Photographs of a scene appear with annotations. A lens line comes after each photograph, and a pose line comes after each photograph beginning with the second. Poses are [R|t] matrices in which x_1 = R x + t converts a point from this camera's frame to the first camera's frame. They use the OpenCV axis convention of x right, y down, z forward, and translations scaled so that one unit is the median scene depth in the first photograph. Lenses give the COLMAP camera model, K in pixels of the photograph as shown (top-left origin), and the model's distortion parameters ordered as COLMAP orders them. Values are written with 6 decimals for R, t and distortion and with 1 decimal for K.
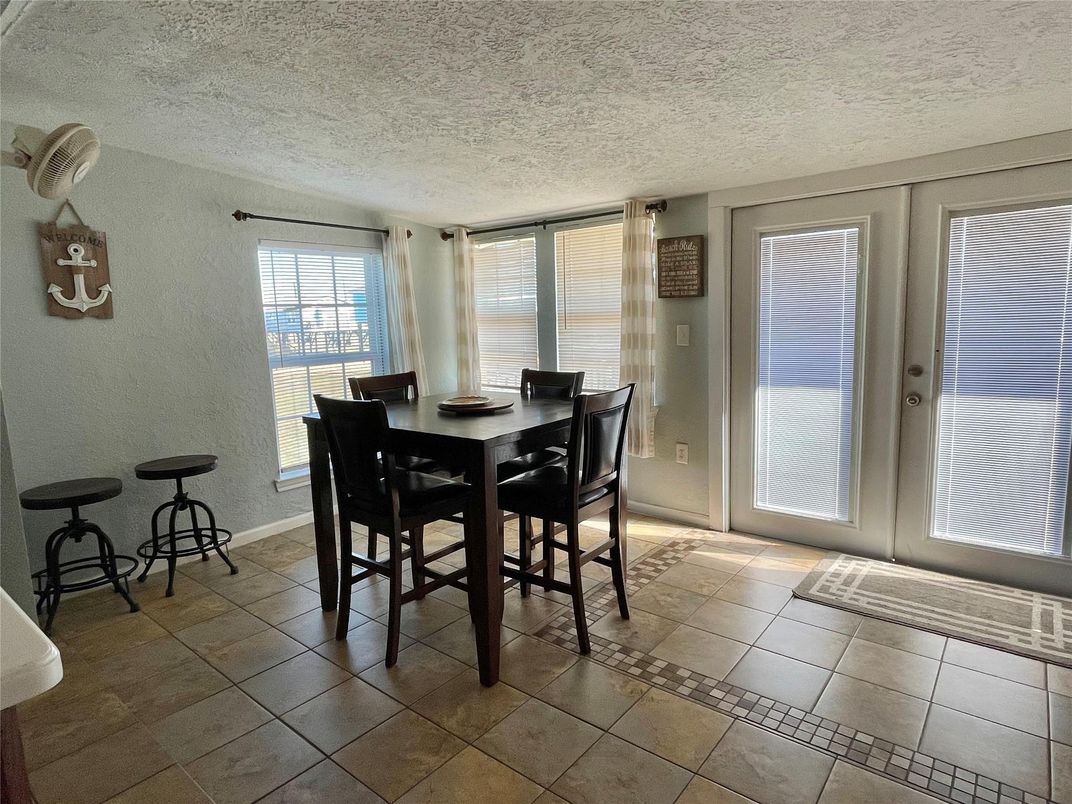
lens RADIAL K [[611.1, 0, 540.2], [0, 611.1, 406.2], [0, 0, 1]] dist [-0.005115, 0.002928]
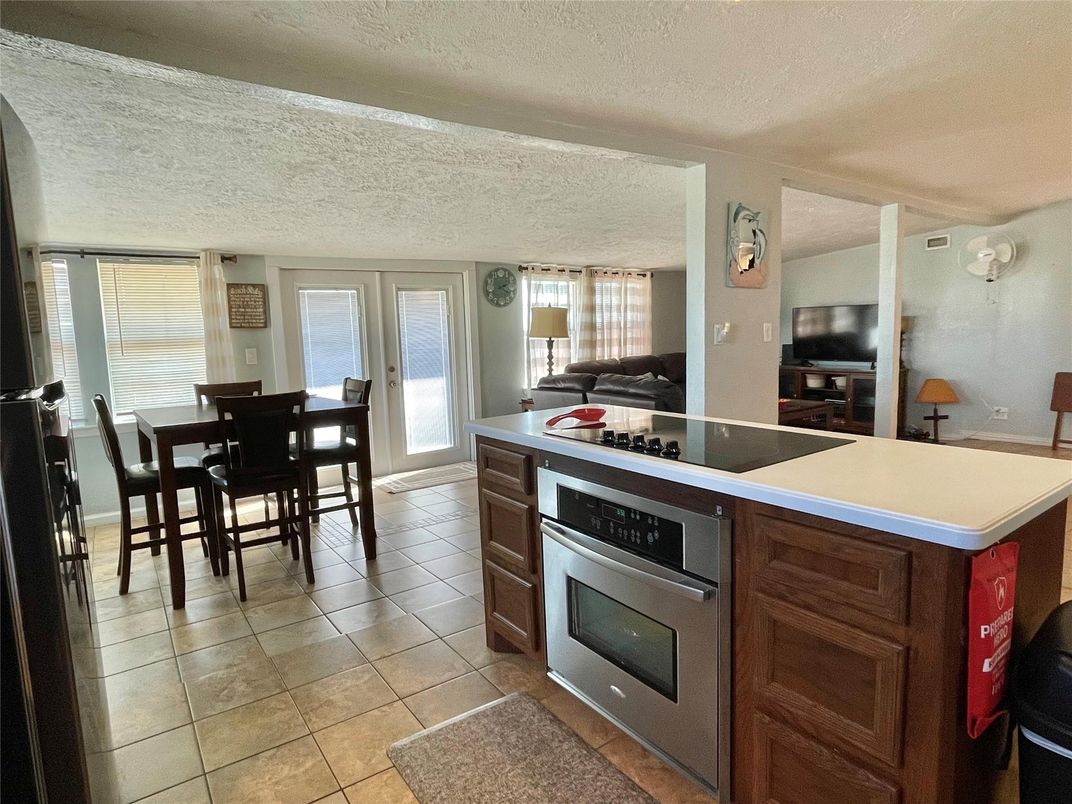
lens RADIAL K [[611.1, 0, 540.7], [0, 611.1, 404.1], [0, 0, 1]] dist [-0.005115, 0.002928]
pose [[0.267286, -0.094379, 0.958984, -1.034782], [0.163748, 0.985167, 0.051316, 0.026209], [-0.949602, 0.143316, 0.278776, 0.048202]]
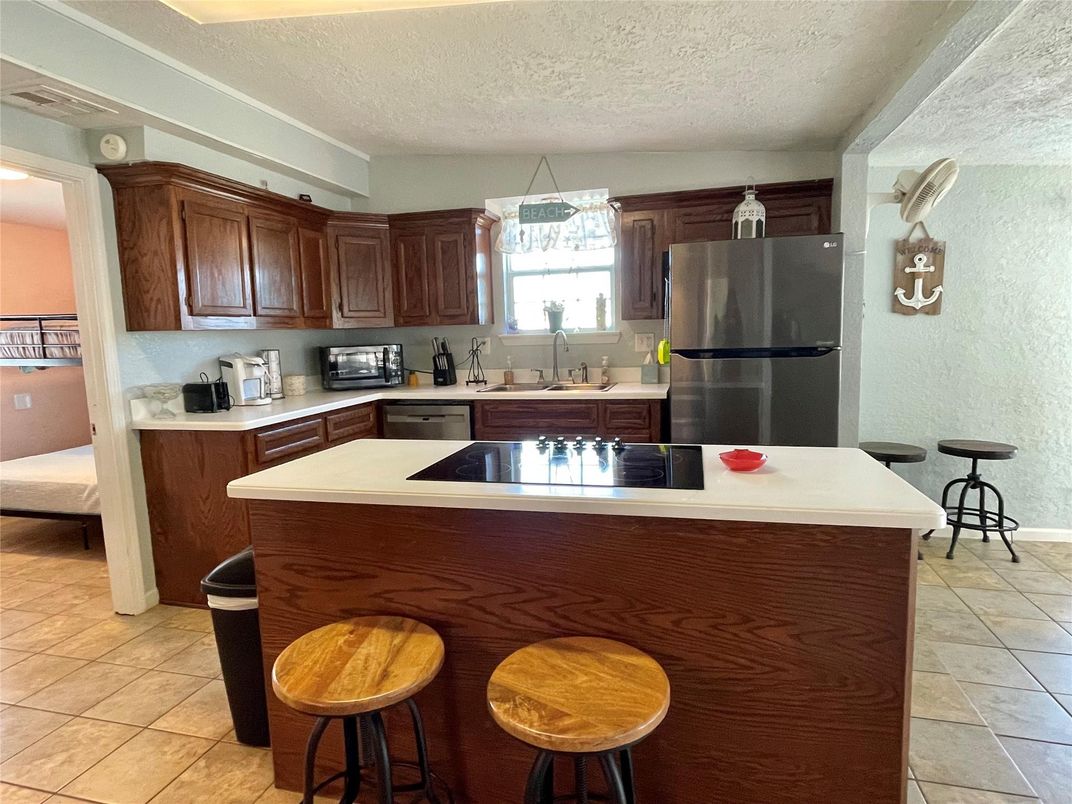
lens RADIAL K [[611.1, 0, 535.6], [0, 611.1, 402.6], [0, 0, 1]] dist [-0.005115, 0.002928]
pose [[0.409350, 0.121226, -0.904288, 0.066011], [-0.118038, 0.989841, 0.079262, 0.023042], [0.904710, 0.074295, 0.419501, -0.186475]]
